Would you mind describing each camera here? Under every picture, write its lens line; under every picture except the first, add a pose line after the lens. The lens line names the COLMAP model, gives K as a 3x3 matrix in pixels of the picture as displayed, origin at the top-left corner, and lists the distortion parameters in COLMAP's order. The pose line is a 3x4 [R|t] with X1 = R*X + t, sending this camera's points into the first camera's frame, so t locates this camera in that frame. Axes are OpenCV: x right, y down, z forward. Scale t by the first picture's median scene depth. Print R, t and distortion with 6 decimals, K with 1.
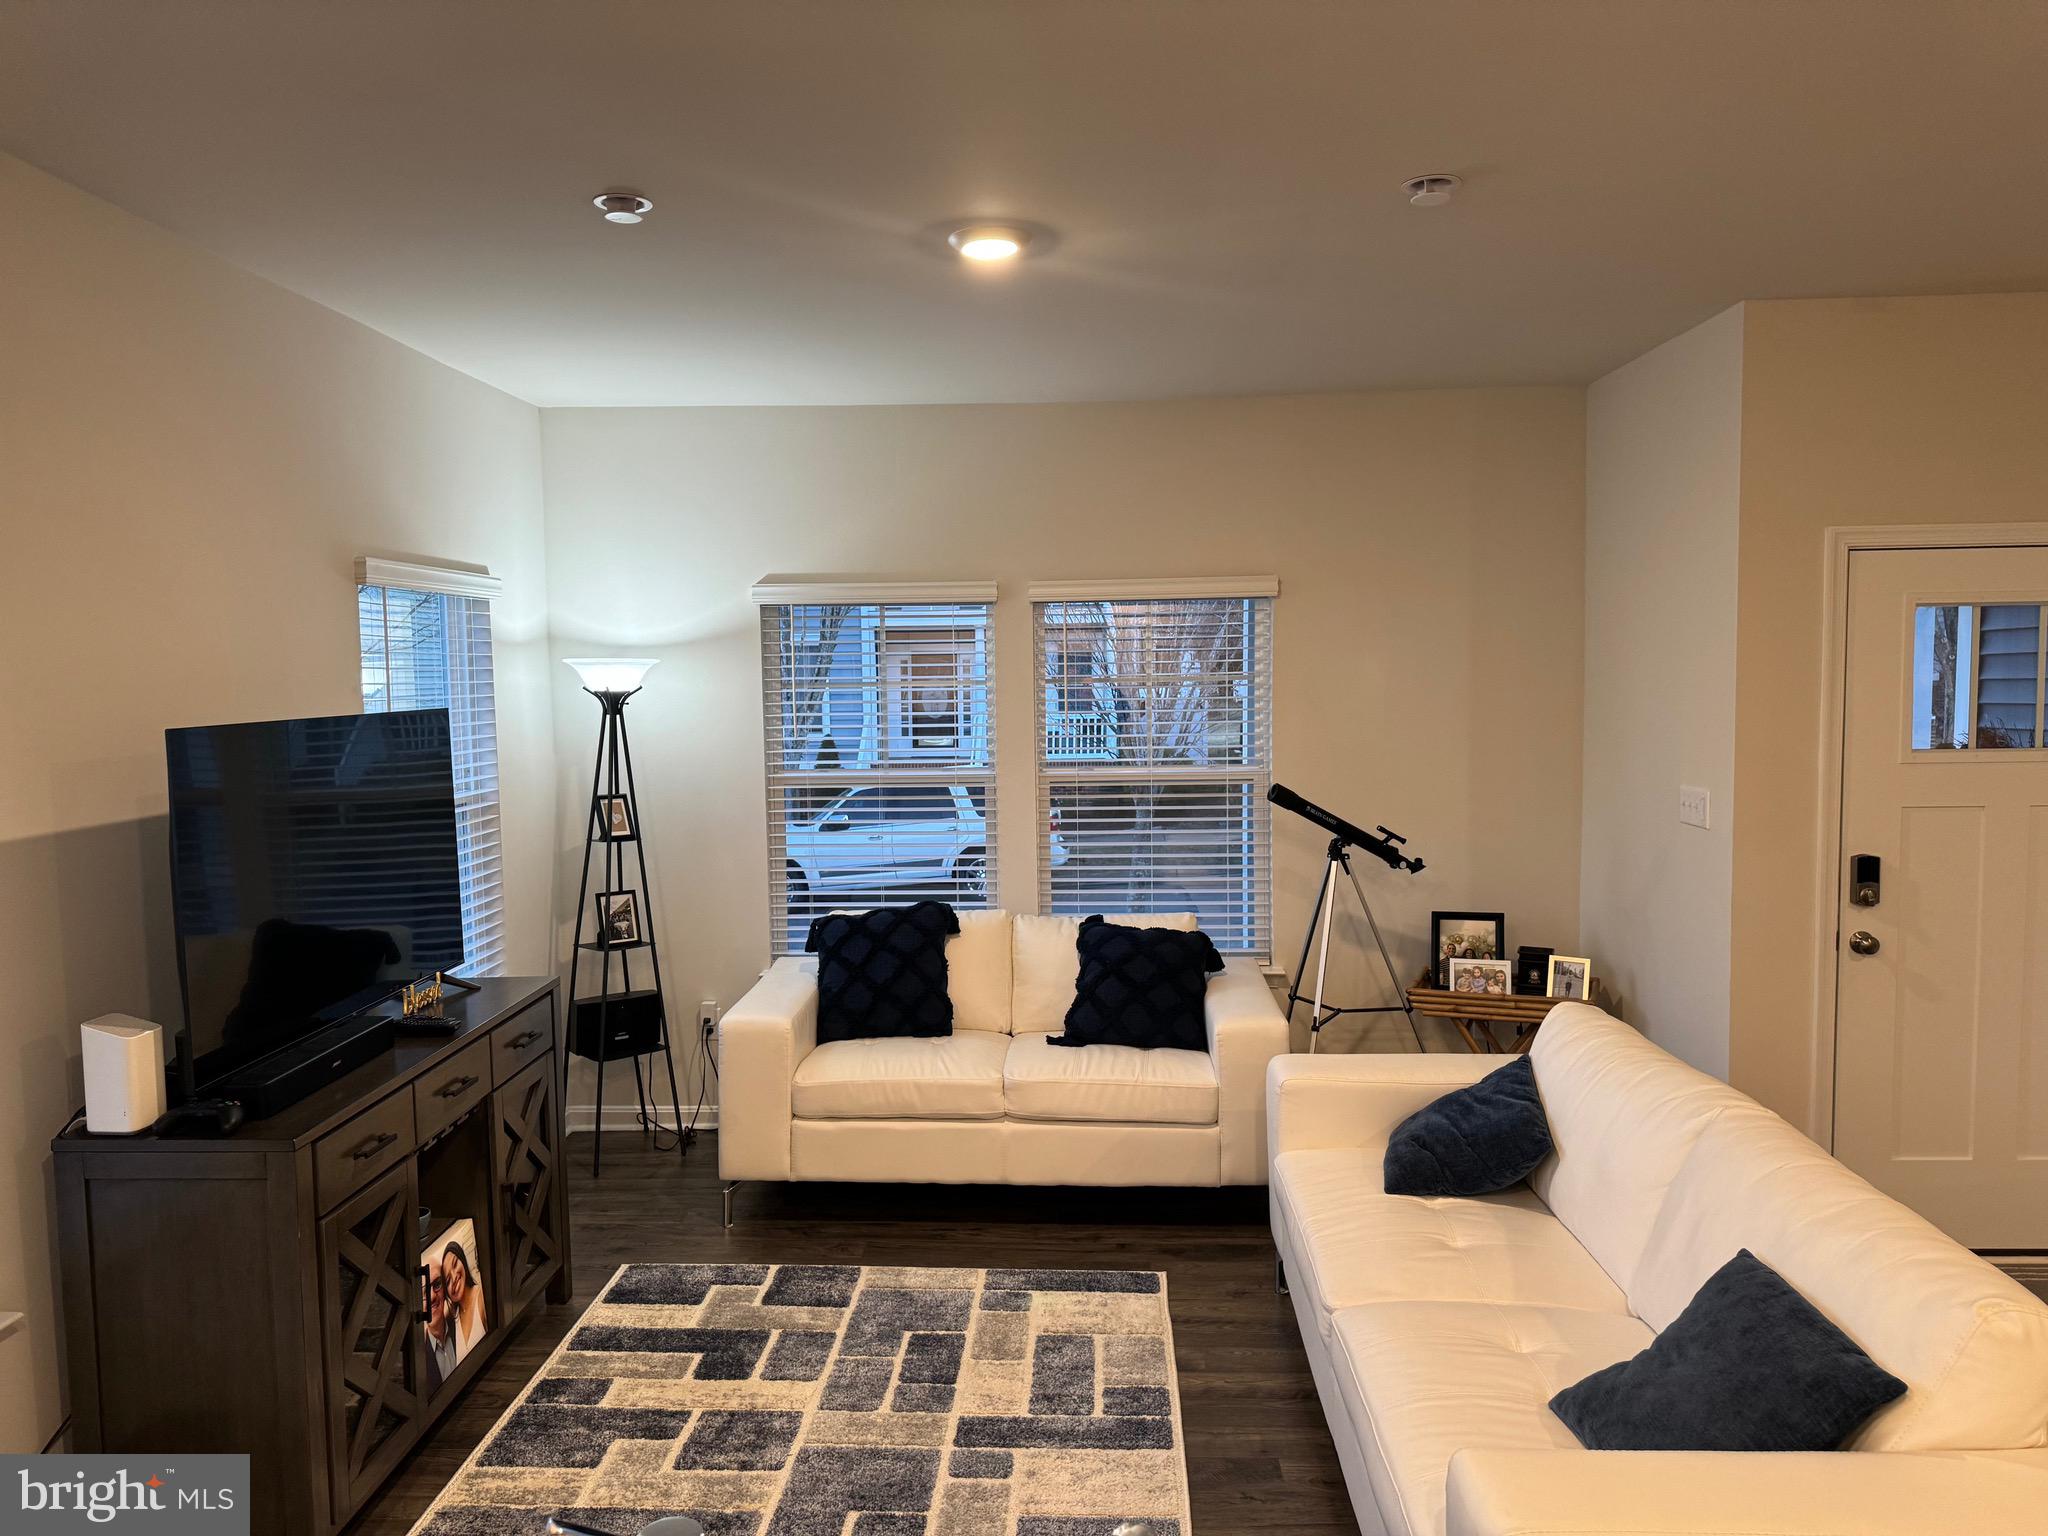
lens RADIAL K [[1434.1, 0, 1024.0], [0, 1434.1, 768.0], [0, 0, 1]] dist [0.097242, -0.122042]
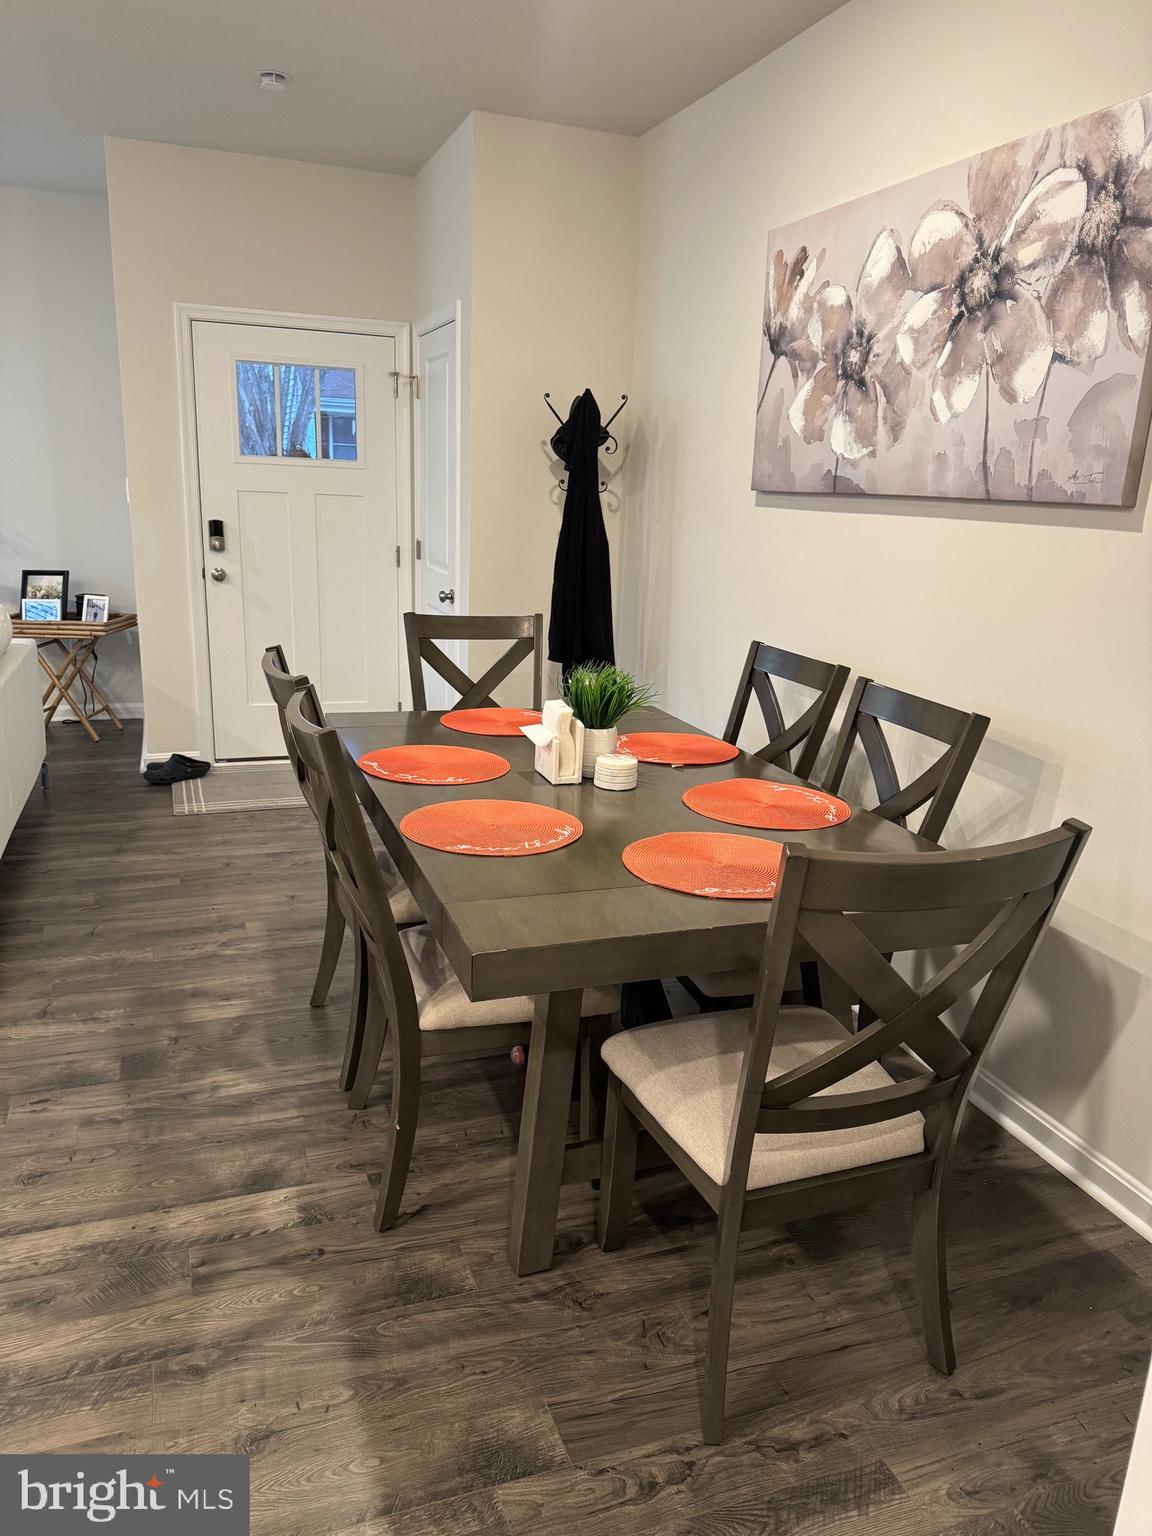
lens RADIAL K [[1092.8, 0, 574.7], [0, 1092.8, 773.9], [0, 0, 1]] dist [0.095160, -0.140194]
pose [[0.924092, -0.047493, 0.379208, 0.381812], [-0.028801, 0.980772, 0.193019, 0.072529], [-0.381084, -0.189289, 0.904956, -0.279088]]
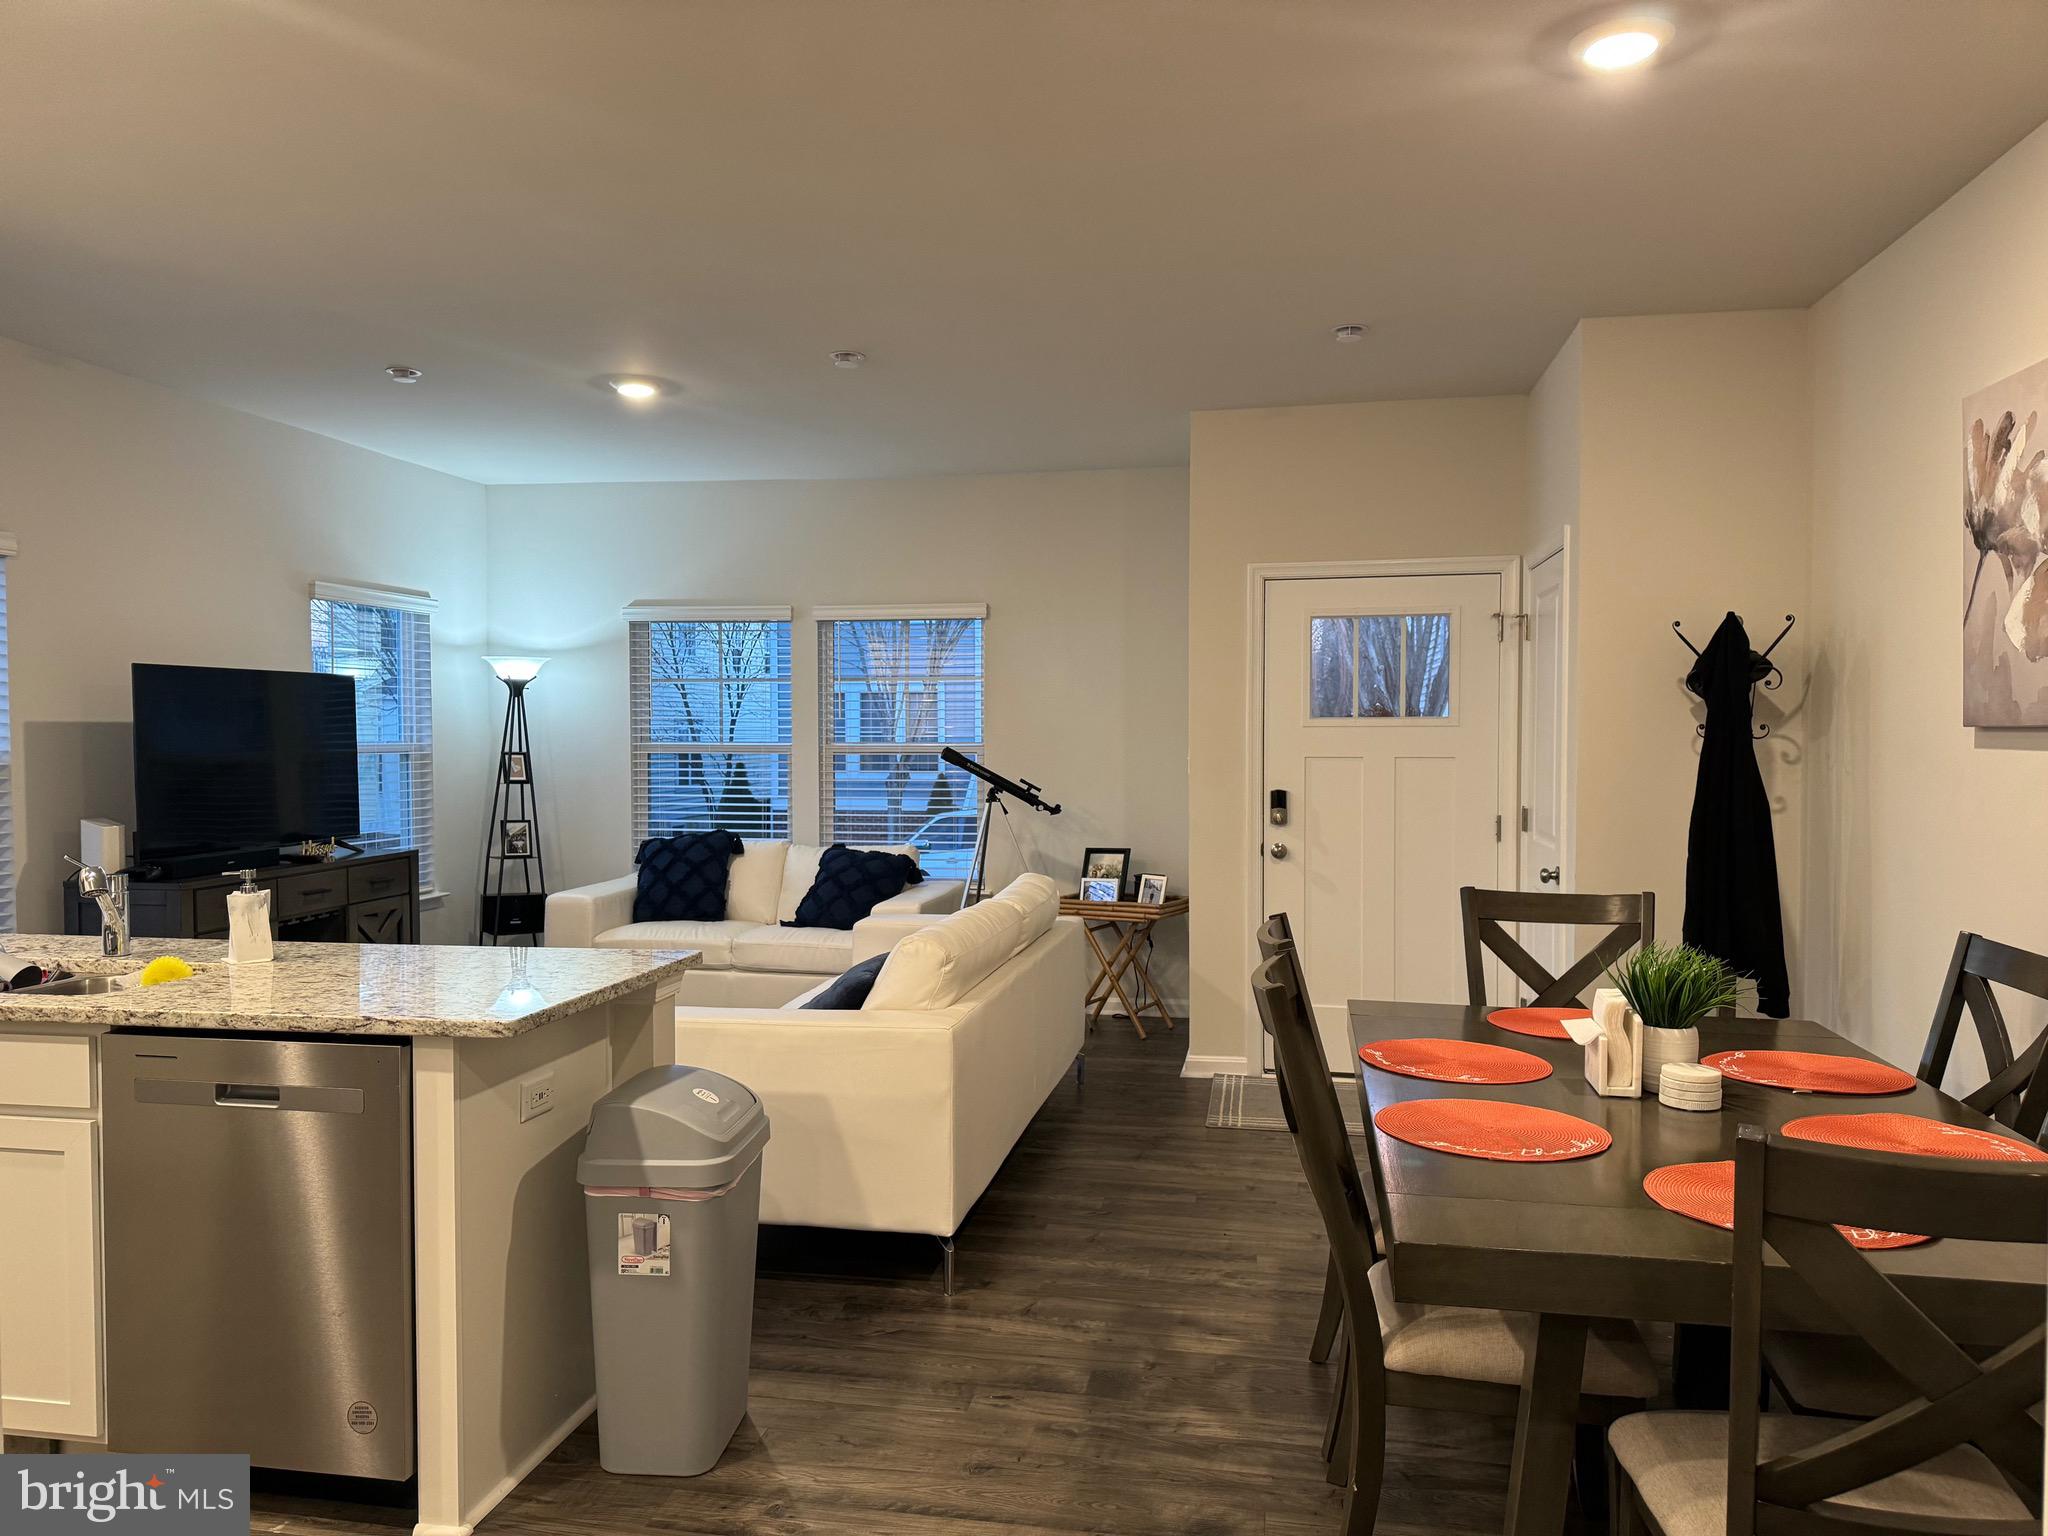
lens RADIAL K [[1434.1, 0, 1024.0], [0, 1434.1, 768.0], [0, 0, 1]] dist [0.097242, -0.122042]
pose [[0.990868, 0.017805, -0.133658, 0.424975], [-0.023218, 0.998968, -0.039048, 0.082196], [0.132825, 0.041795, 0.990258, -0.369144]]
